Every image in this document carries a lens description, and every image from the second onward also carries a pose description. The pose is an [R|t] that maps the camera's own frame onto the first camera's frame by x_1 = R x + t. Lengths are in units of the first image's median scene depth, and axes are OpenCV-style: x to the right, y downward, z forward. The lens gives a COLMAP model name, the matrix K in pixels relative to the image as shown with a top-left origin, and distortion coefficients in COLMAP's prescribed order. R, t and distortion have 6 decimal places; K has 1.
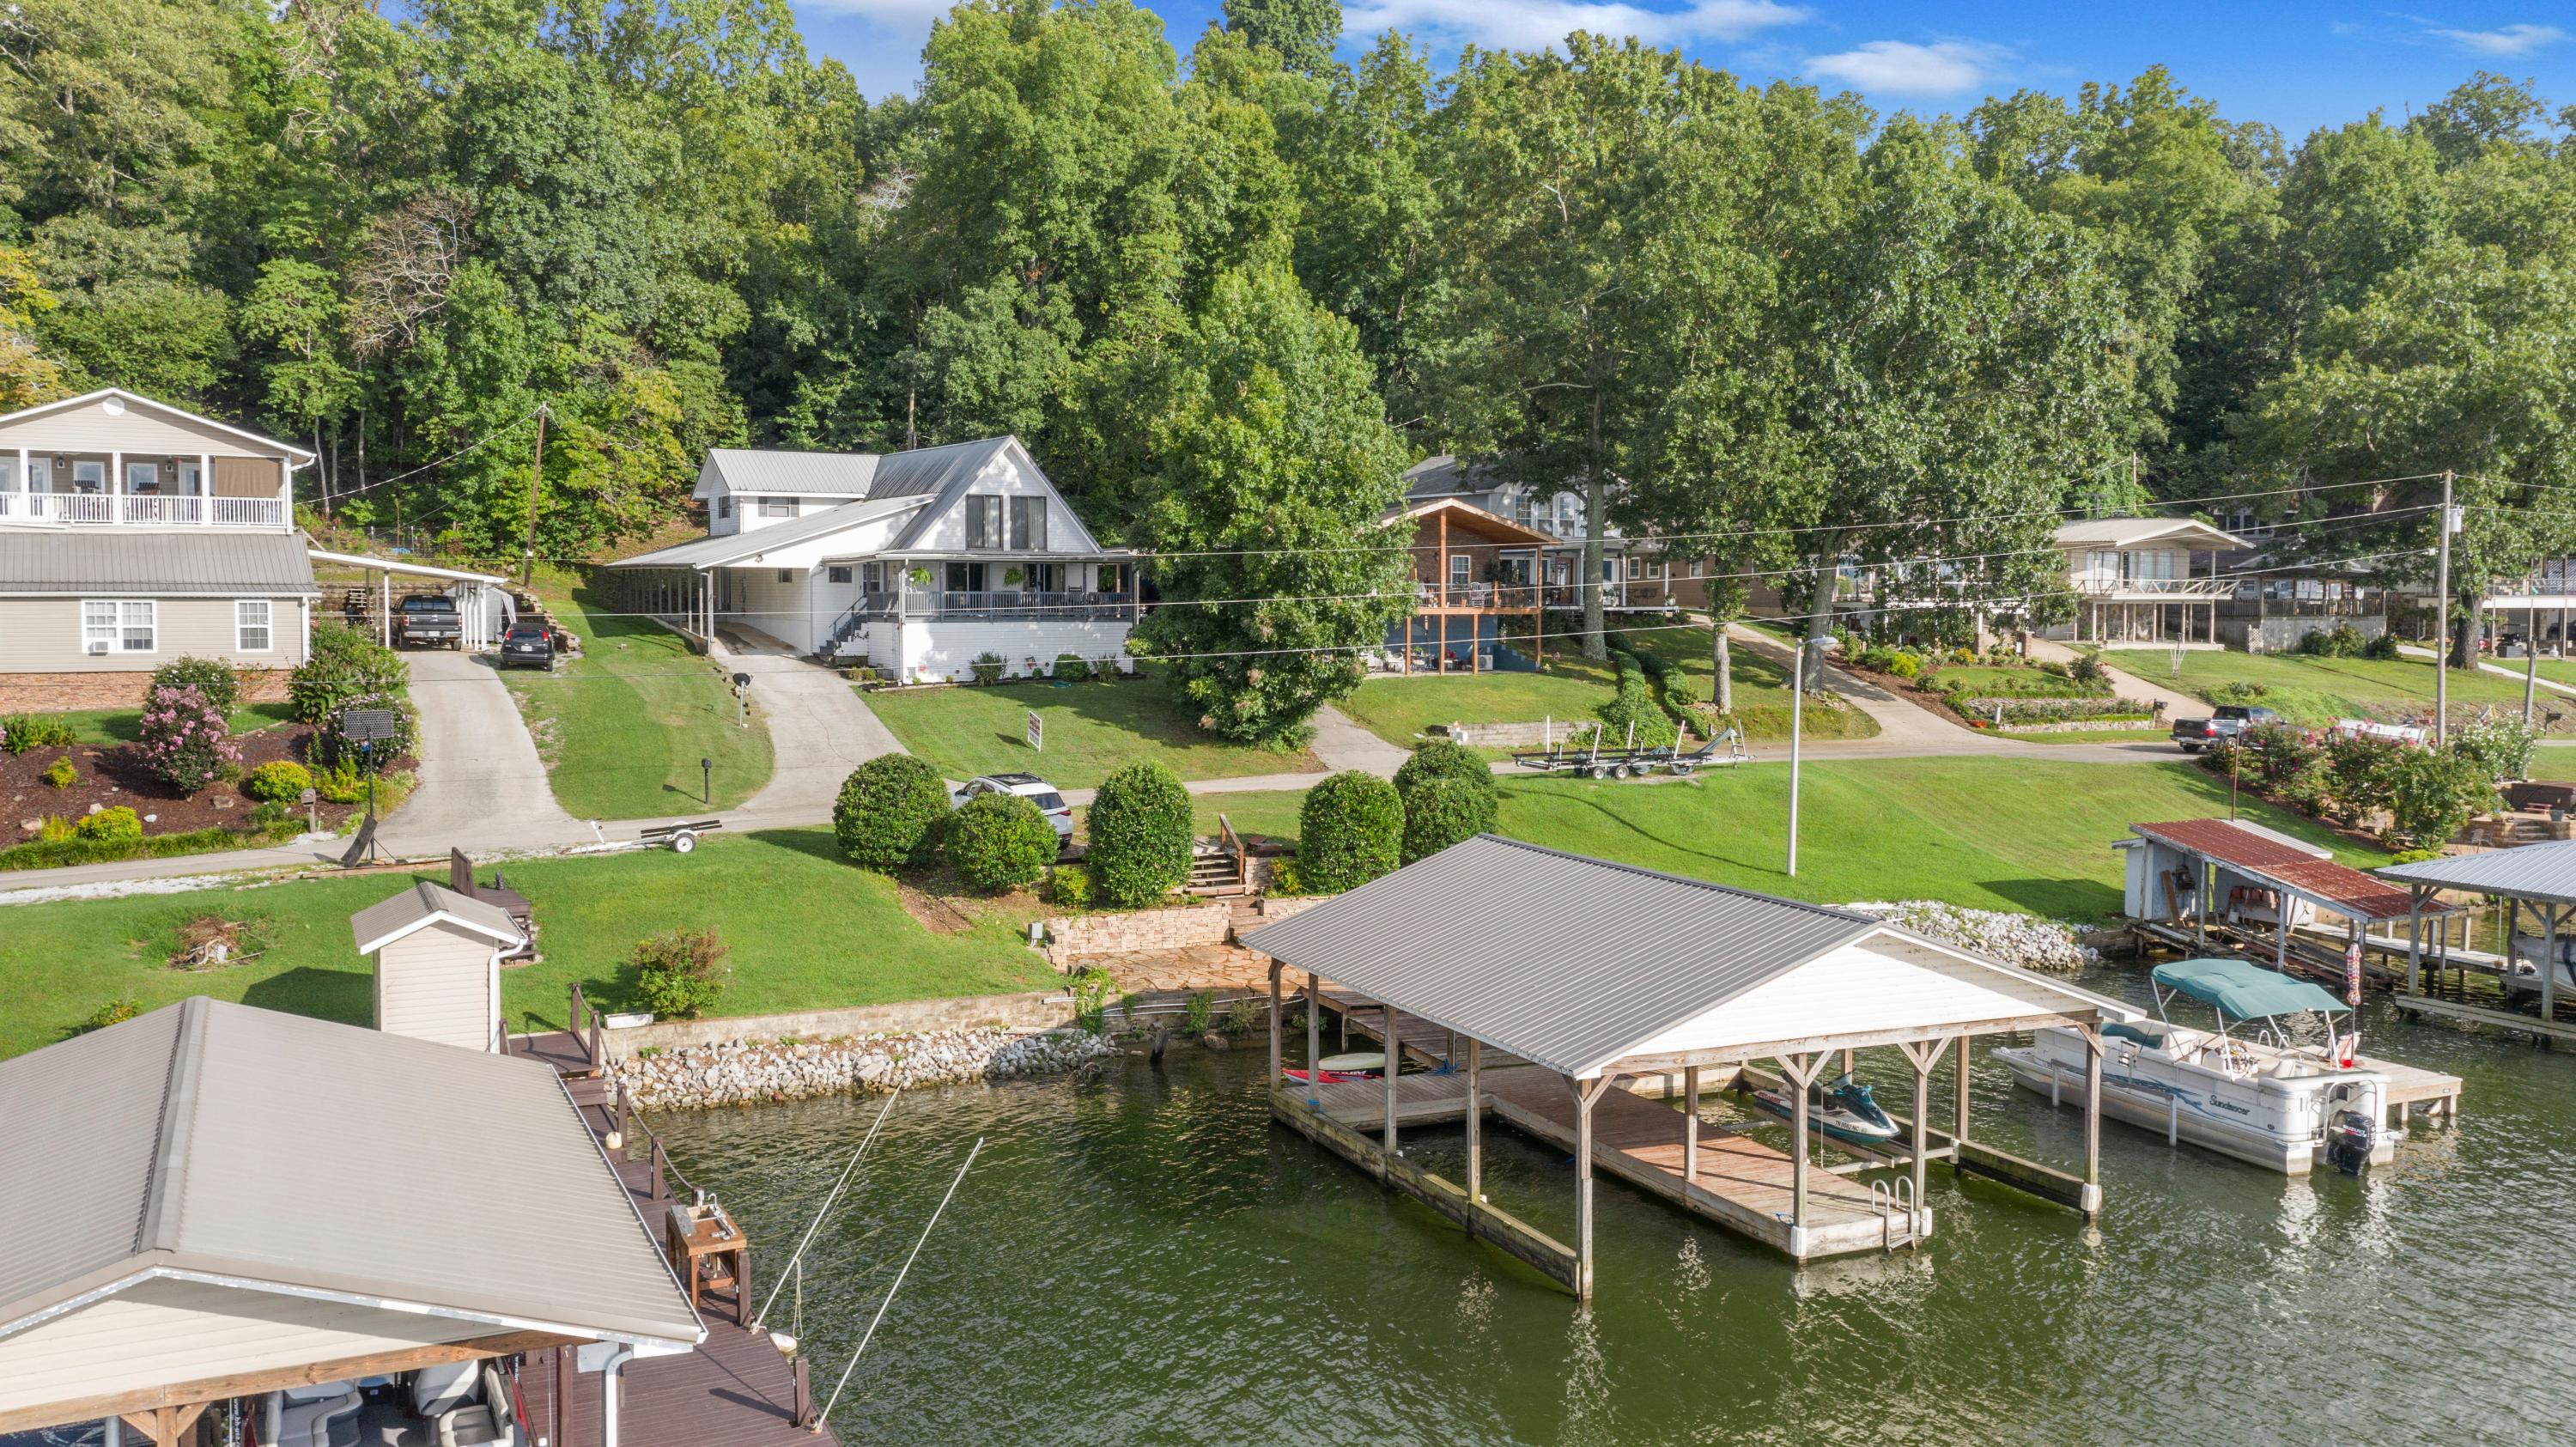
lens RADIAL K [[2043.9, 0, 1276.2], [0, 2043.9, 717.7], [0, 0, 1]] dist [-0.000493, 0.011614]
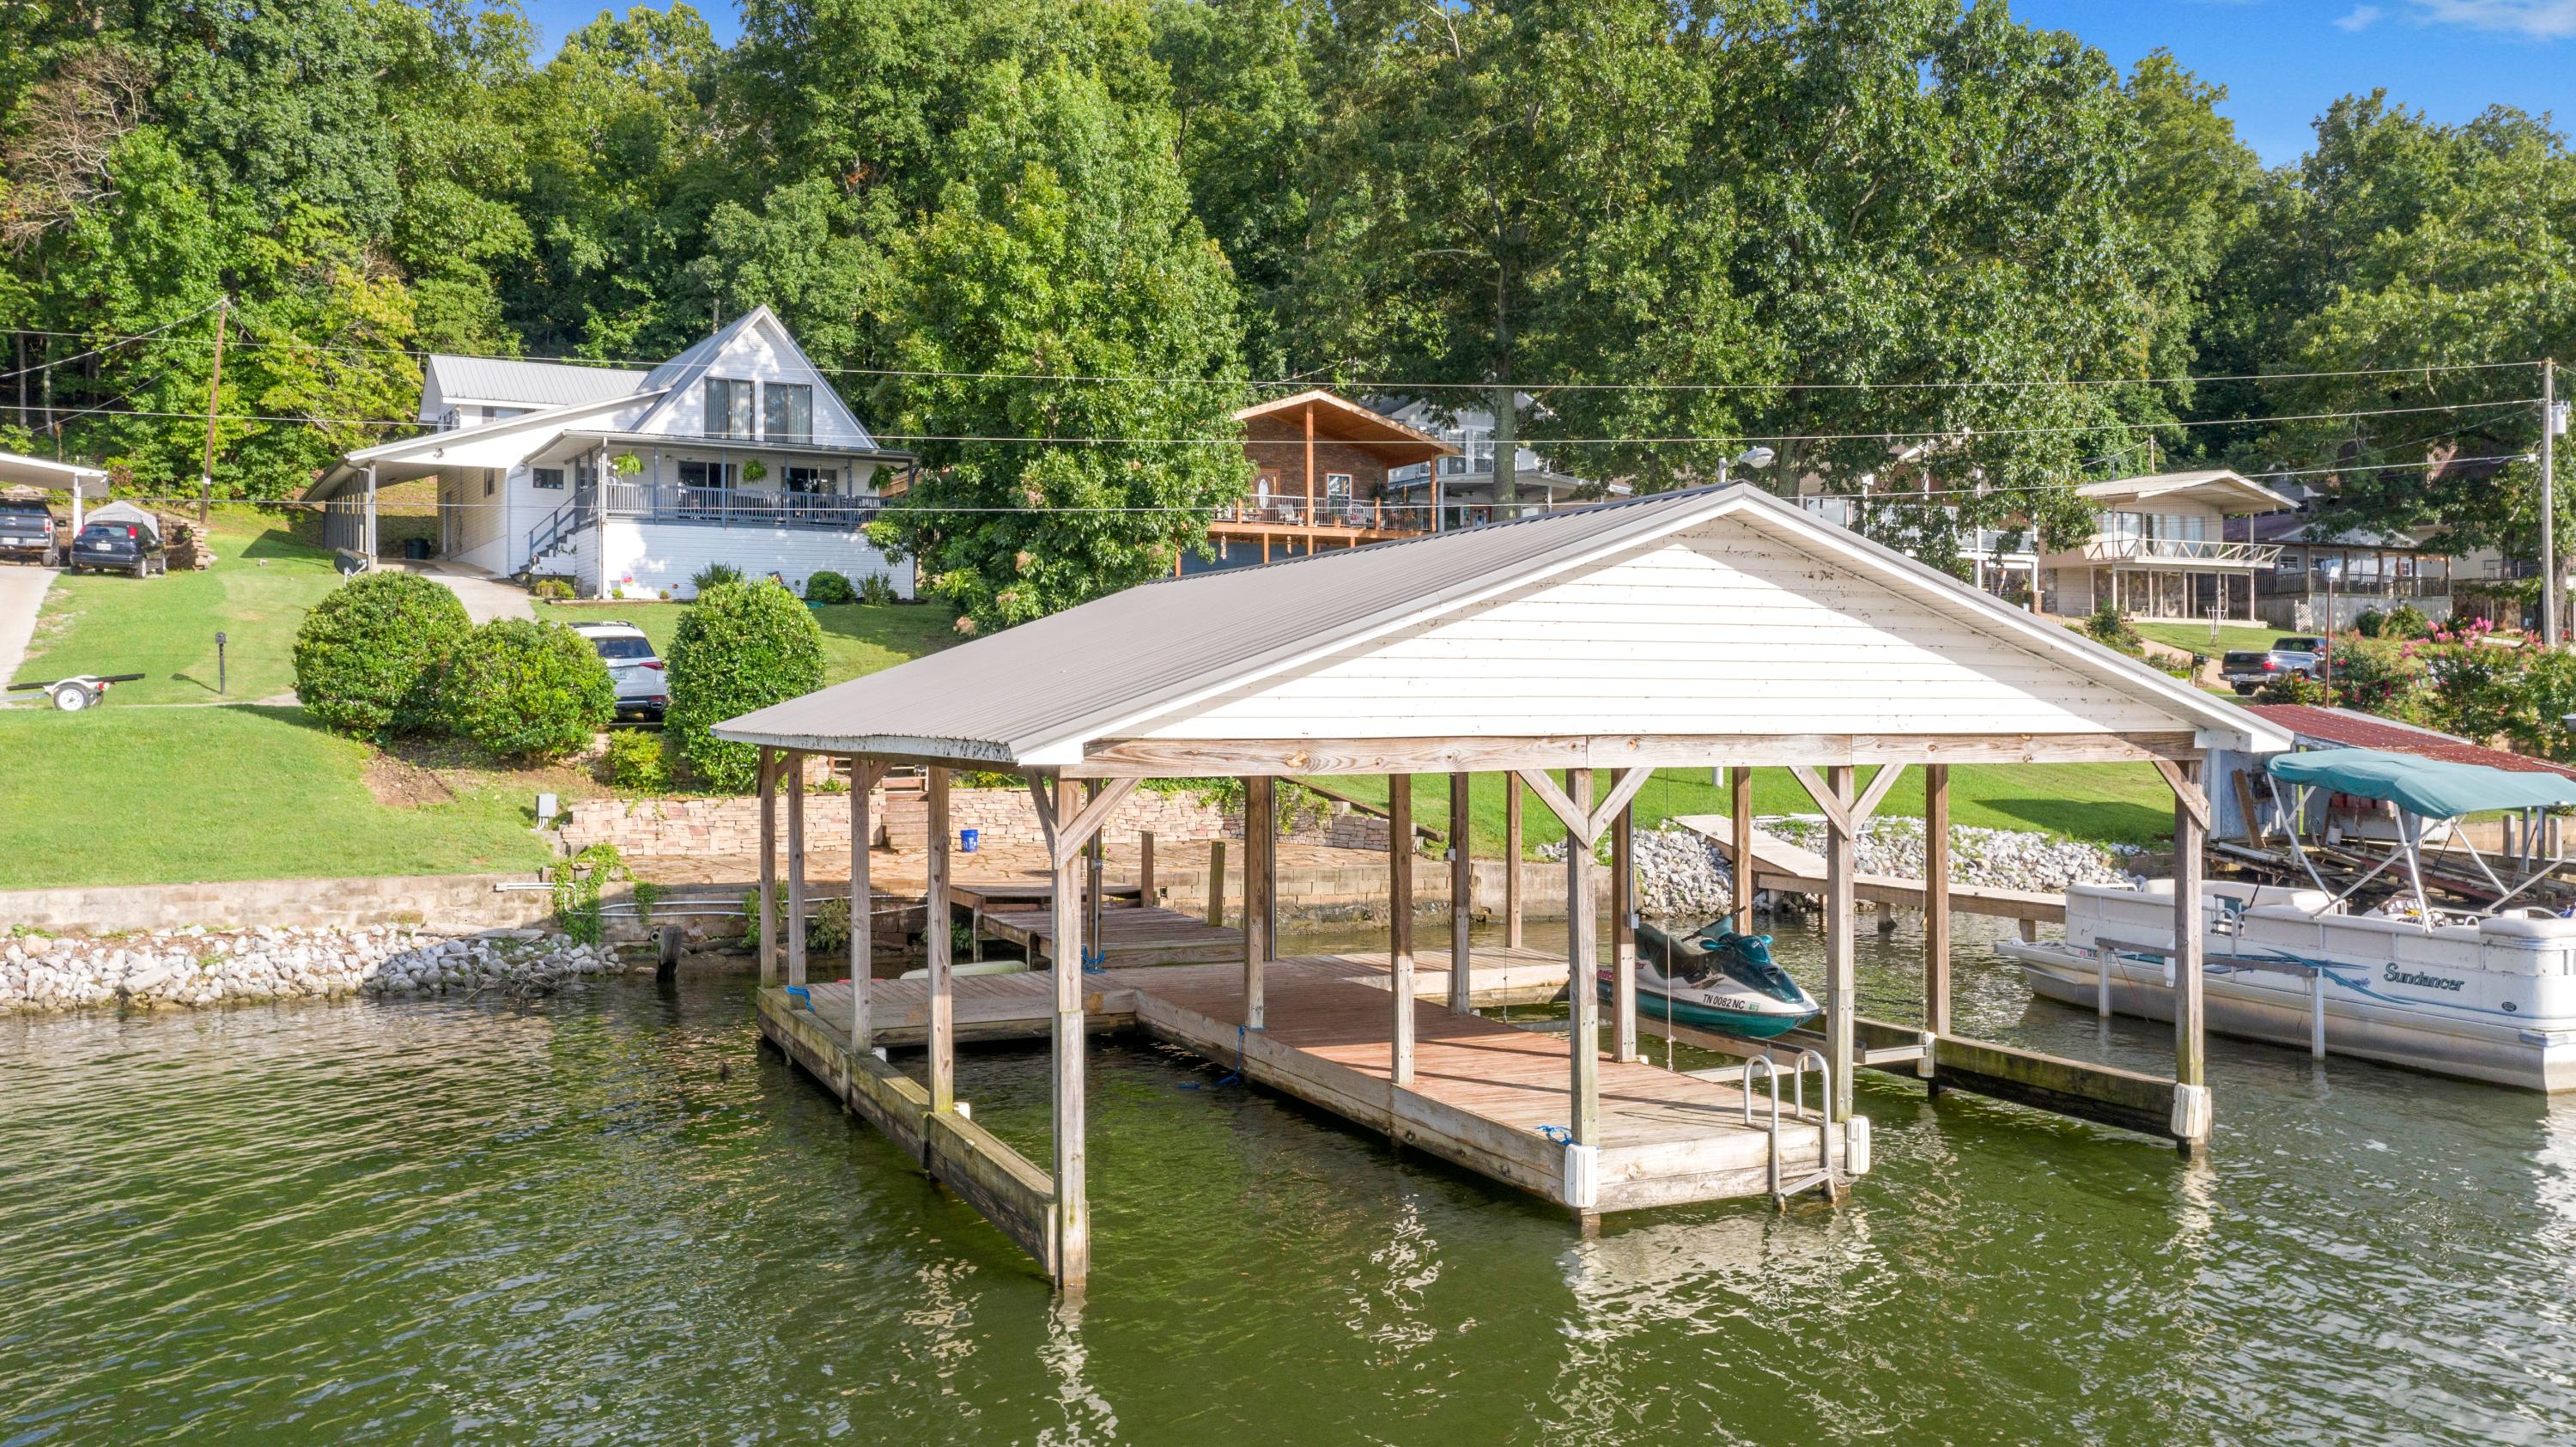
lens RADIAL K [[2048.6, 0, 1278.8], [0, 2048.6, 721.3], [0, 0, 1]] dist [0.001753, 0.002445]
pose [[0.999989, -0.004348, -0.001543, 0.073448], [0.004259, 0.998532, -0.053993, 0.069468], [0.001775, 0.053986, 0.998540, 0.206134]]
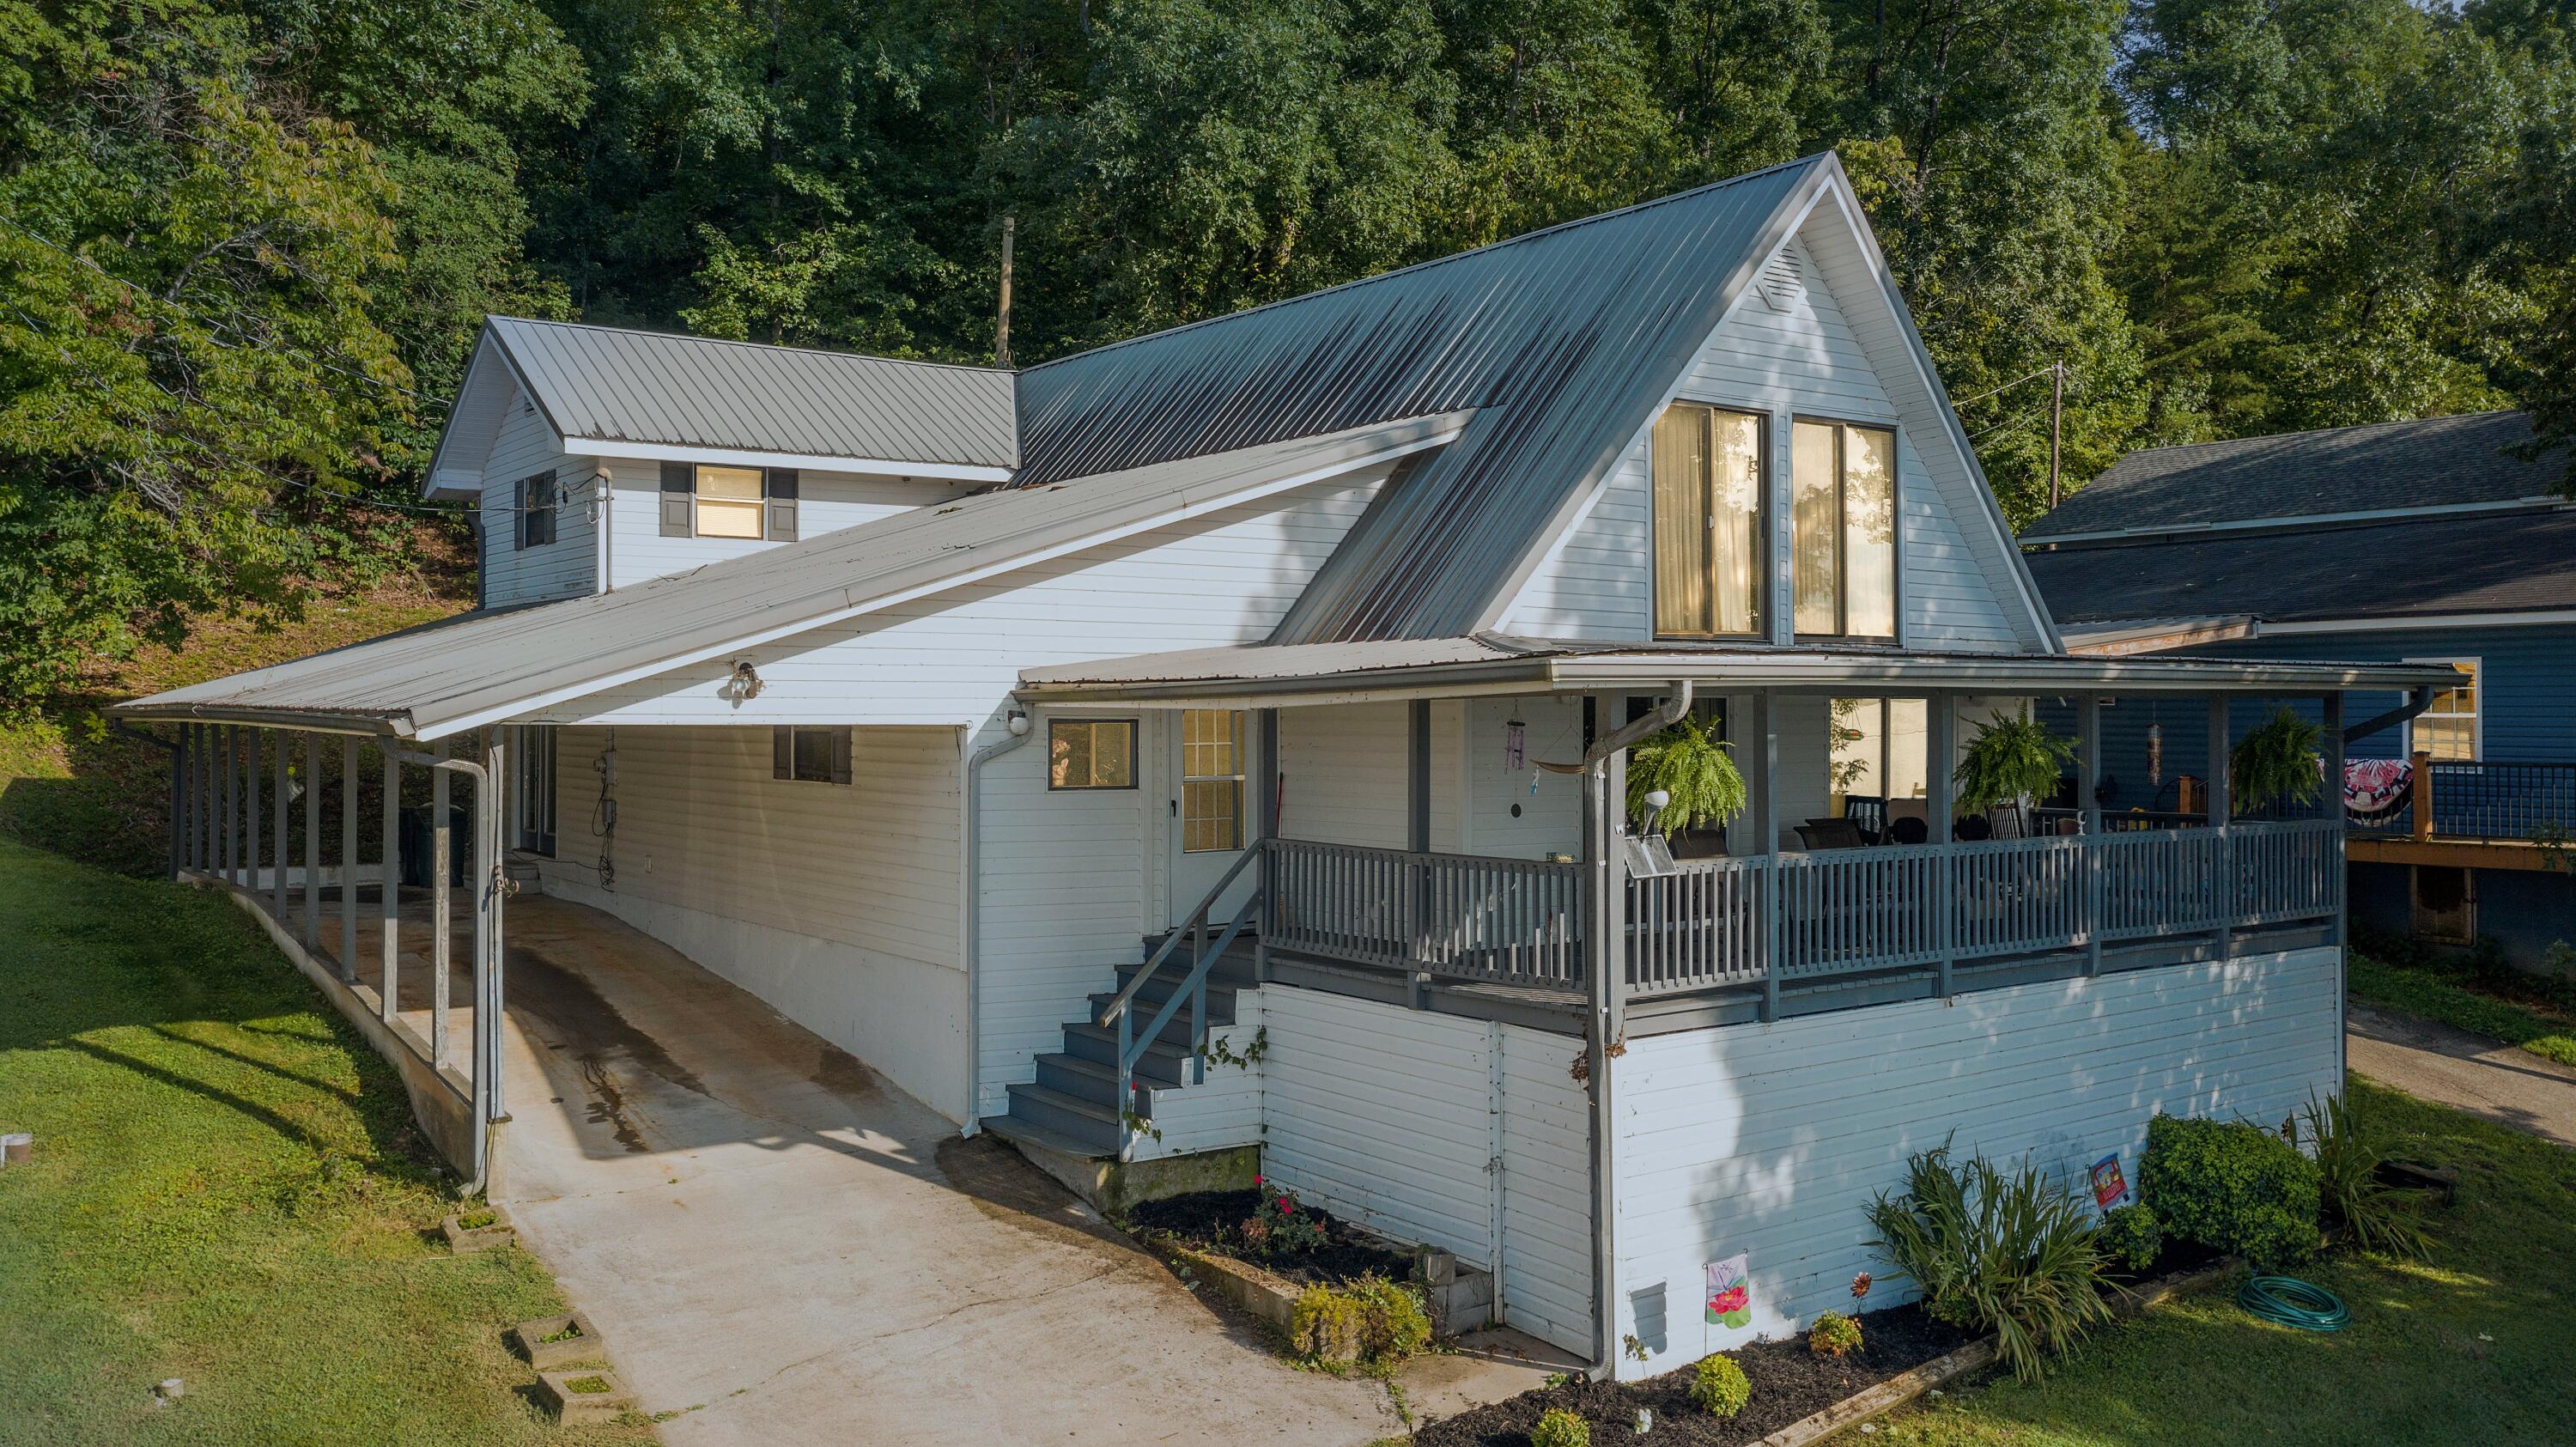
lens RADIAL K [[2055.4, 0, 1286.4], [0, 2055.4, 700.2], [0, 0, 1]] dist [-0.003355, 0.002885]
pose [[0.994229, -0.004136, 0.107198, -0.216976], [0.011104, 0.997857, -0.064482, -0.061250], [-0.106702, 0.065301, 0.992144, 0.777128]]
